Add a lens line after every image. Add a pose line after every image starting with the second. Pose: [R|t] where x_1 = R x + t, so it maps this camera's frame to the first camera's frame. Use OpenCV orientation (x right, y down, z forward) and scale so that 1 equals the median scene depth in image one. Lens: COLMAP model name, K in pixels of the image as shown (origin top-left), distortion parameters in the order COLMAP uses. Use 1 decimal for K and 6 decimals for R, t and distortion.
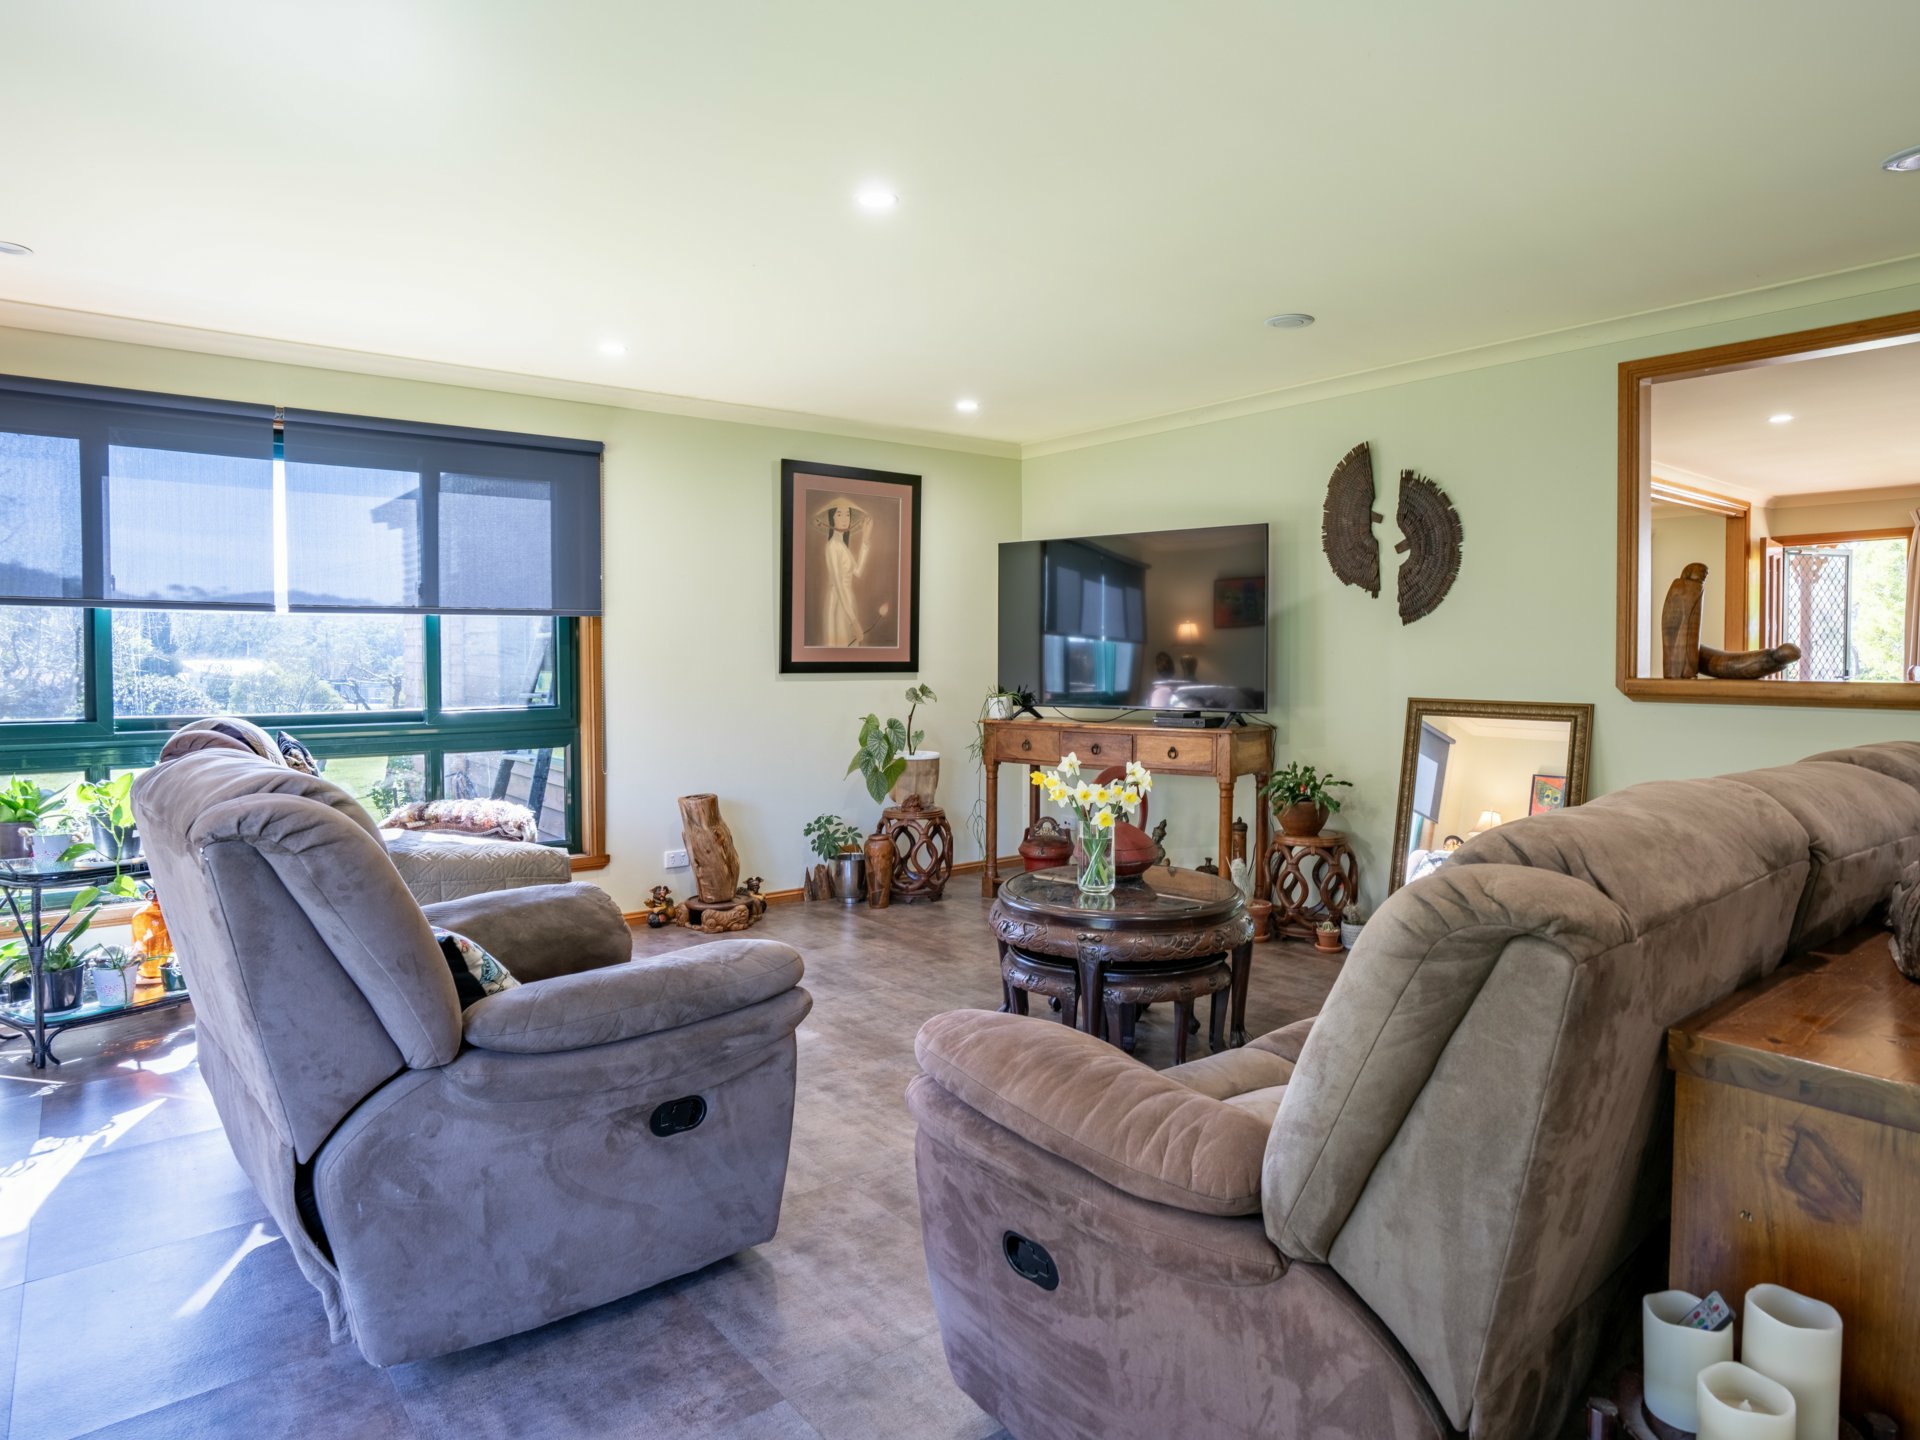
lens RADIAL K [[1163.0, 0, 955.2], [0, 1163.0, 707.0], [0, 0, 1]] dist [-0.026858, 0.012148]
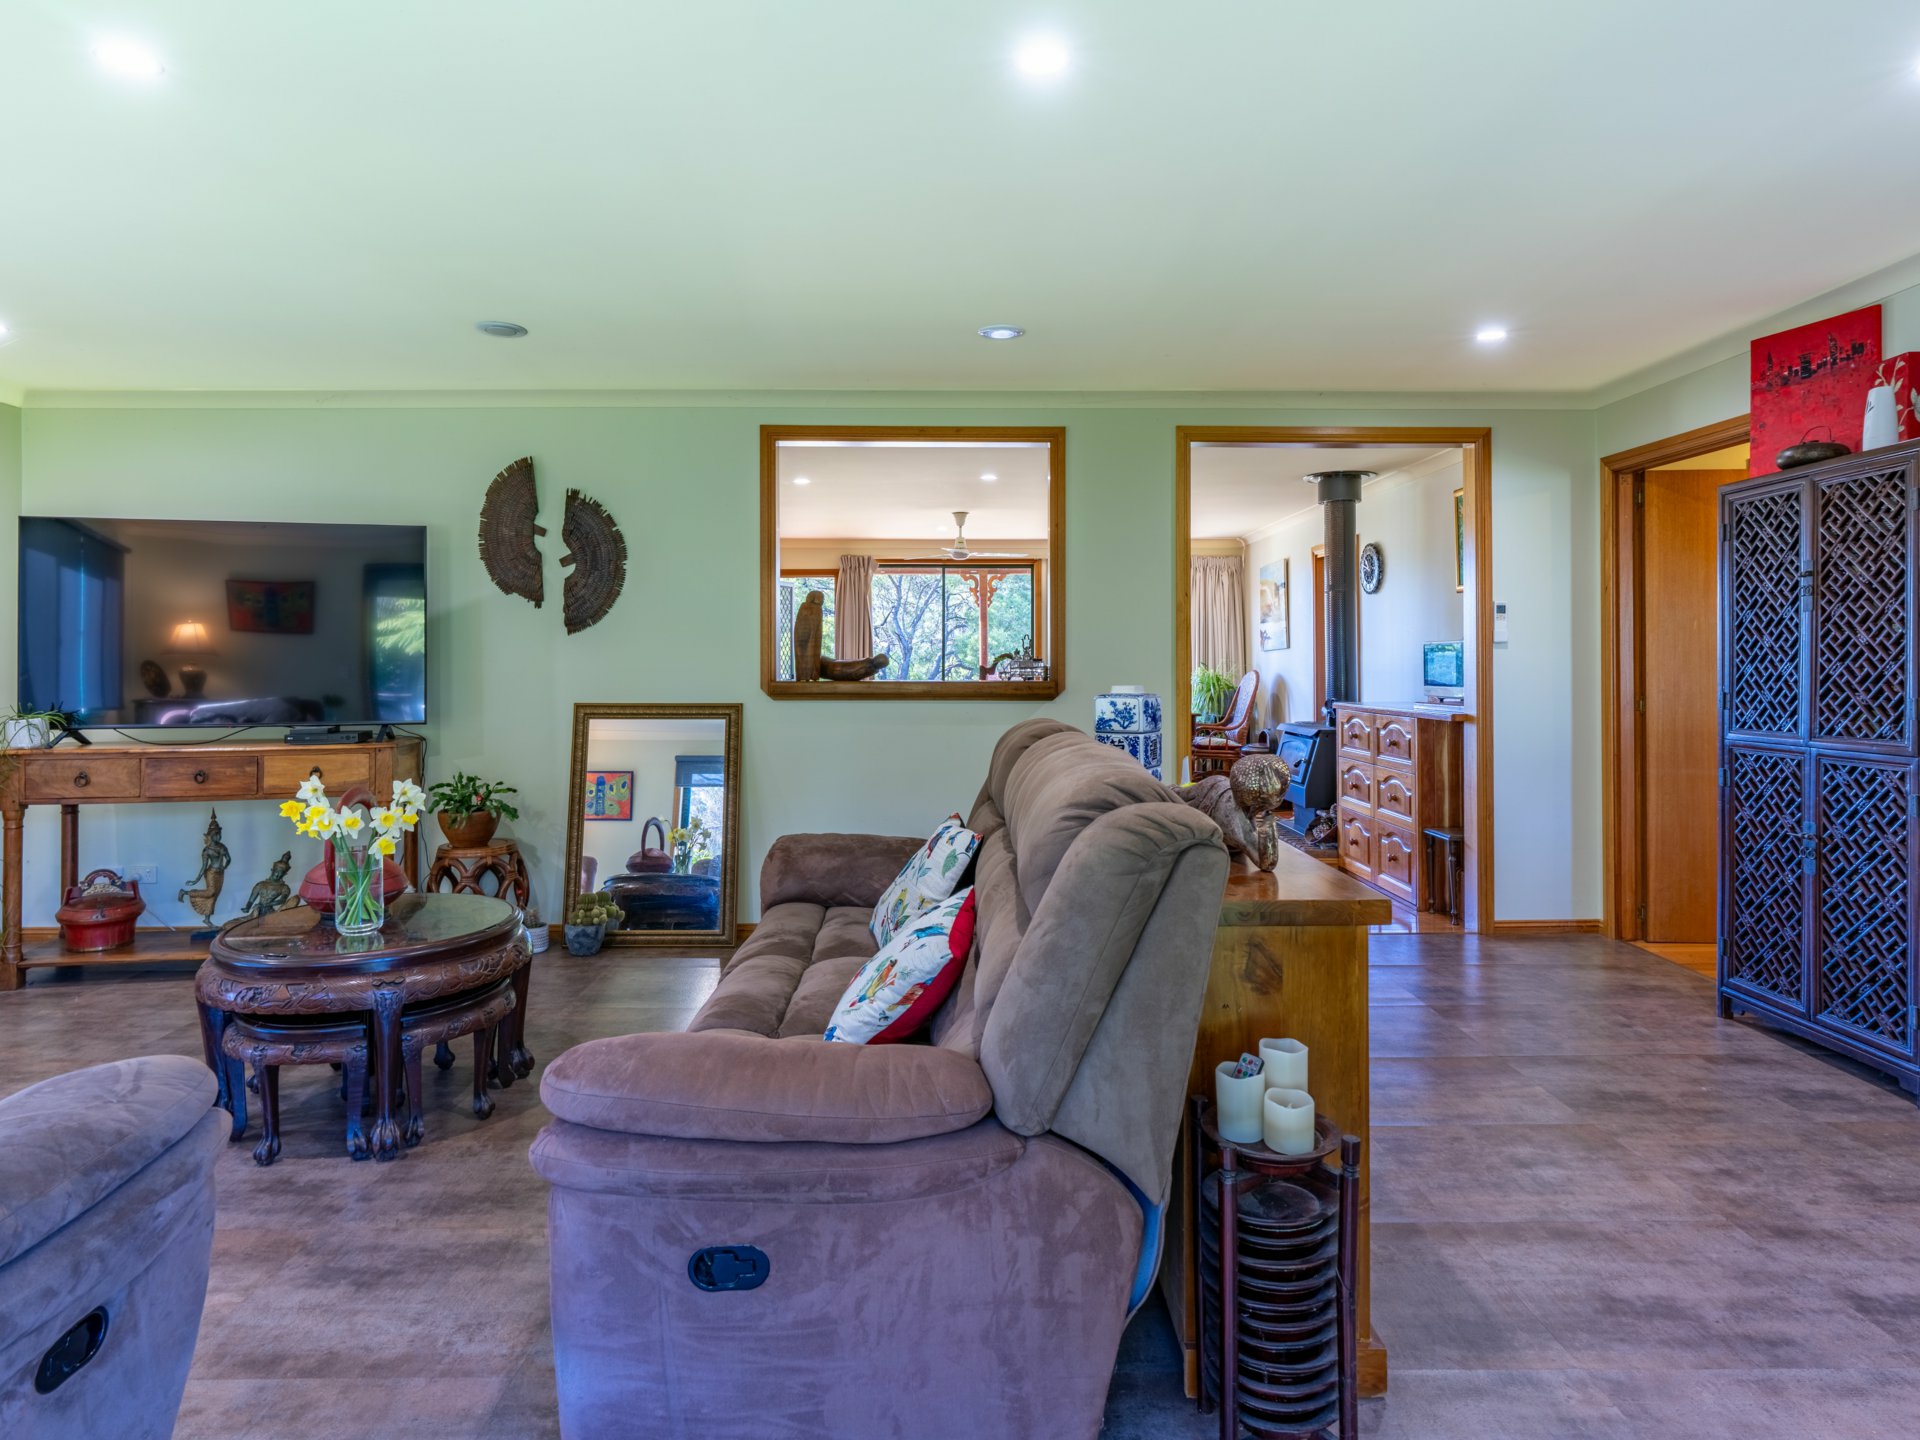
lens RADIAL K [[1163.0, 0, 927.2], [0, 1163.0, 669.9], [0, 0, 1]] dist [-0.026858, 0.012148]
pose [[0.590163, -0.003169, 0.807278, -0.283371], [0.036937, 0.999051, -0.023081, -0.002074], [-0.806439, 0.043440, 0.589720, 0.116527]]
